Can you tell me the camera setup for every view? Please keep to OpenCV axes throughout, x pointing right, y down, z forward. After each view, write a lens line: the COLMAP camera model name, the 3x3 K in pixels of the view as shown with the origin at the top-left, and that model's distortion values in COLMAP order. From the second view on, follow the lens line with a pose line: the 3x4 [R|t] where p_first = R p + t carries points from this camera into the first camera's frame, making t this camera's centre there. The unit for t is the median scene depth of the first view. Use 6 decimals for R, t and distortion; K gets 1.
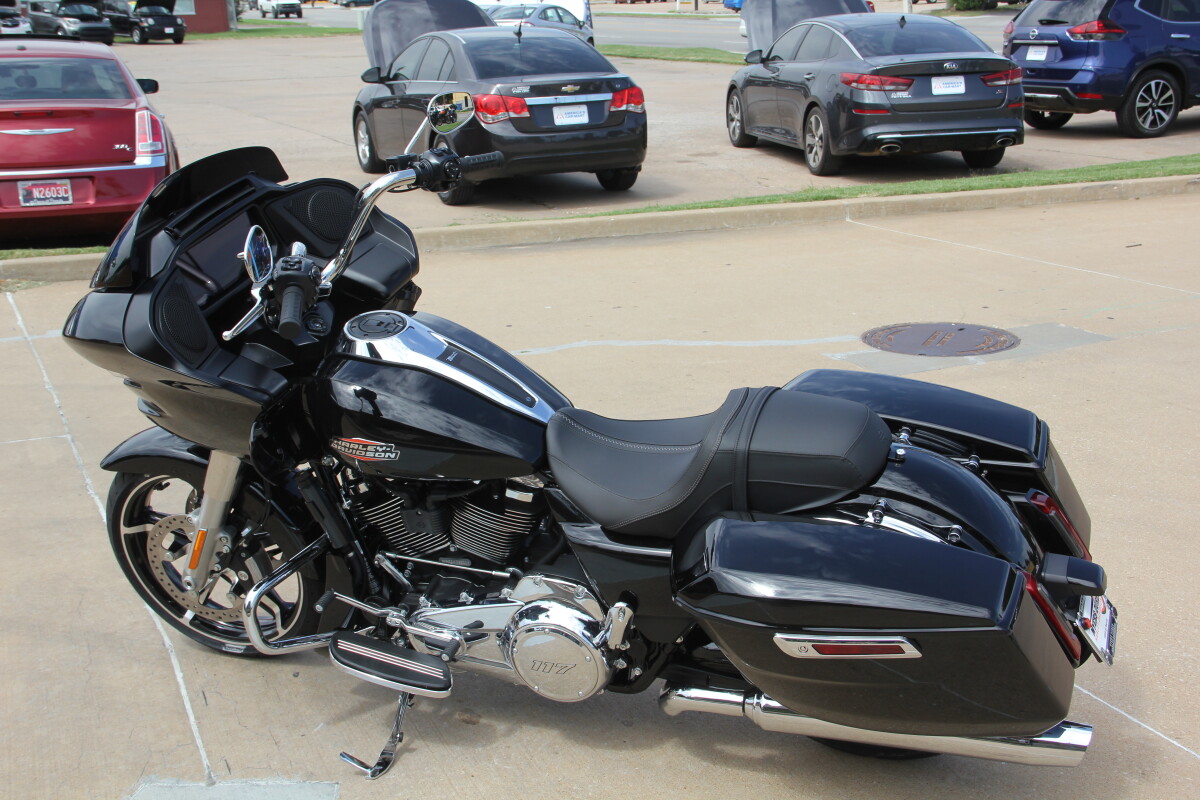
lens RADIAL K [[1478.6, 0, 598.5], [0, 1478.6, 404.4], [0, 0, 1]] dist [0.001687, 0.344330]
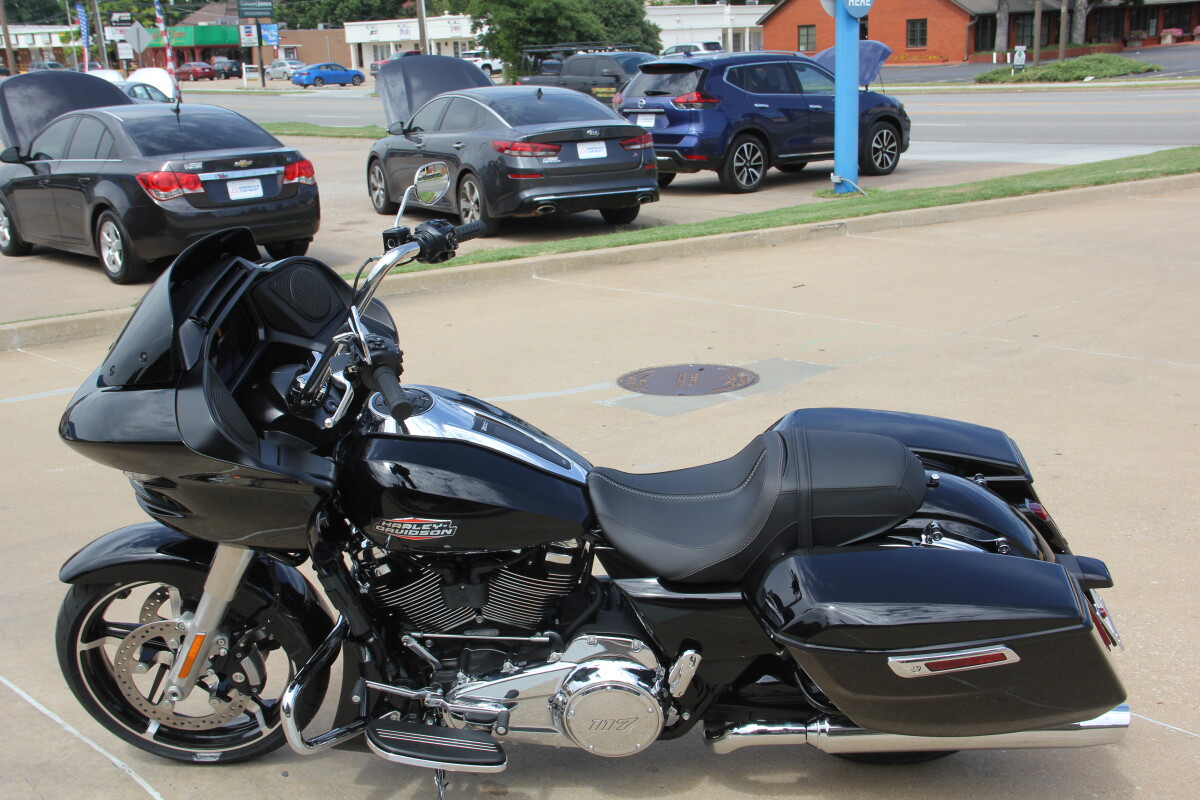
lens RADIAL K [[1410.6, 0, 593.1], [0, 1410.6, 407.1], [0, 0, 1]] dist [-0.039073, 0.372083]
pose [[0.954837, -0.081919, 0.285614, -0.084943], [0.091986, 0.995518, -0.021985, -0.005015], [-0.282533, 0.047264, 0.958092, 0.019998]]
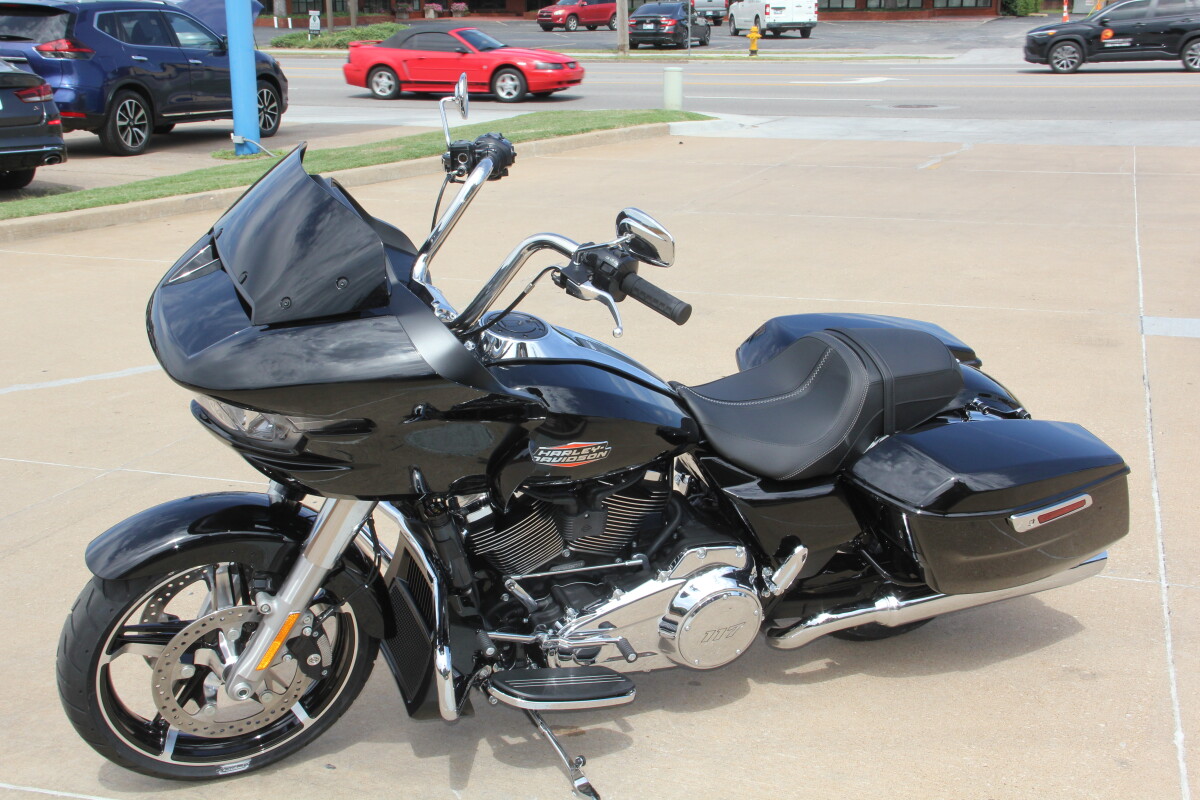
lens RADIAL K [[1478.6, 0, 598.5], [0, 1478.6, 404.4], [0, 0, 1]] dist [0.001687, 0.344330]
pose [[0.689469, -0.163726, 0.705568, -0.220172], [0.177086, 0.982659, 0.054978, -0.013327], [-0.702334, 0.087040, 0.706507, 0.092509]]
